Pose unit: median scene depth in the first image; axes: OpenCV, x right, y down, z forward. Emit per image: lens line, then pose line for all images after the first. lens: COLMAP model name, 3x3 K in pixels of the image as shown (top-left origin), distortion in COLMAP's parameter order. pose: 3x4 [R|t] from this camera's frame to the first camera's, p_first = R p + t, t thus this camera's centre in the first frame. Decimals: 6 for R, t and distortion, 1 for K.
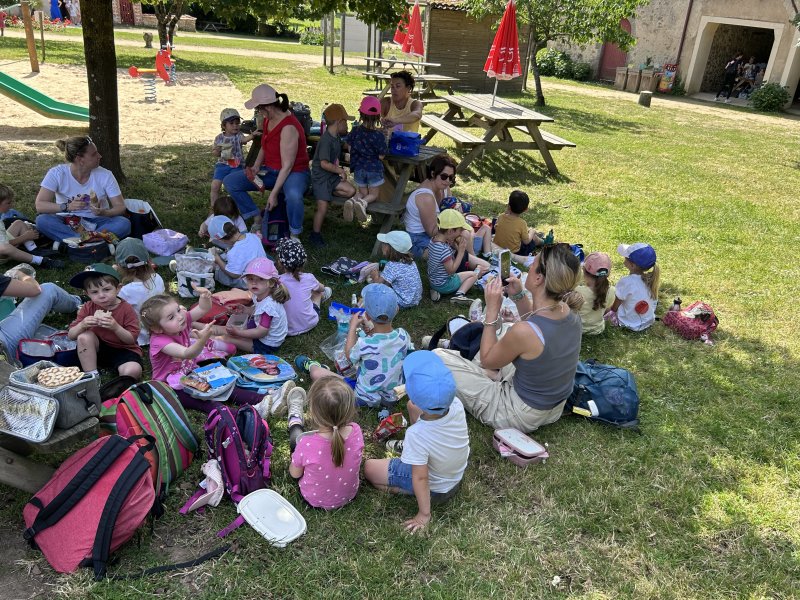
lens RADIAL K [[632.7, 0, 393.5], [0, 632.7, 307.9], [0, 0, 1]] dist [0.005684, -0.000318]
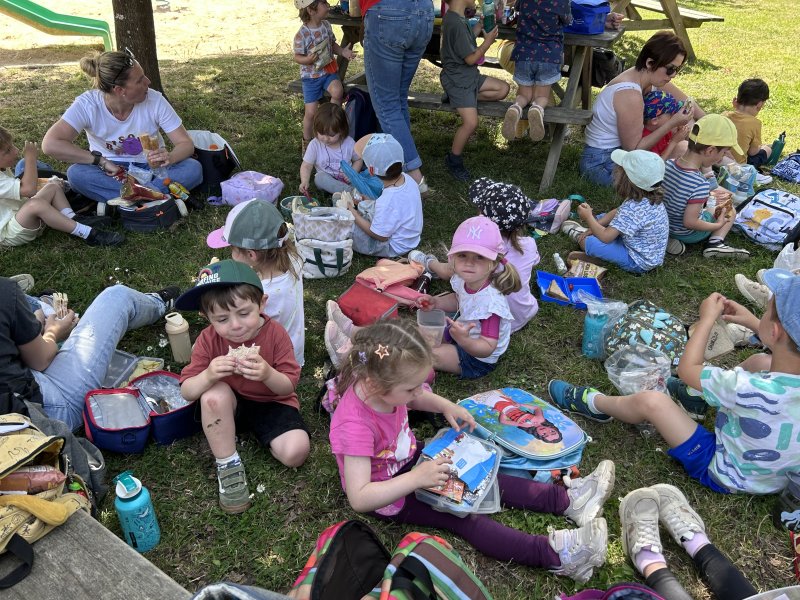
lens RADIAL K [[632.7, 0, 405.7], [0, 632.7, 292.5], [0, 0, 1]] dist [0.005684, -0.000318]
pose [[0.997599, -0.068068, -0.012799, -0.201440], [0.069071, 0.991398, 0.111172, -0.061748], [0.005121, -0.111789, 0.993719, 0.309595]]
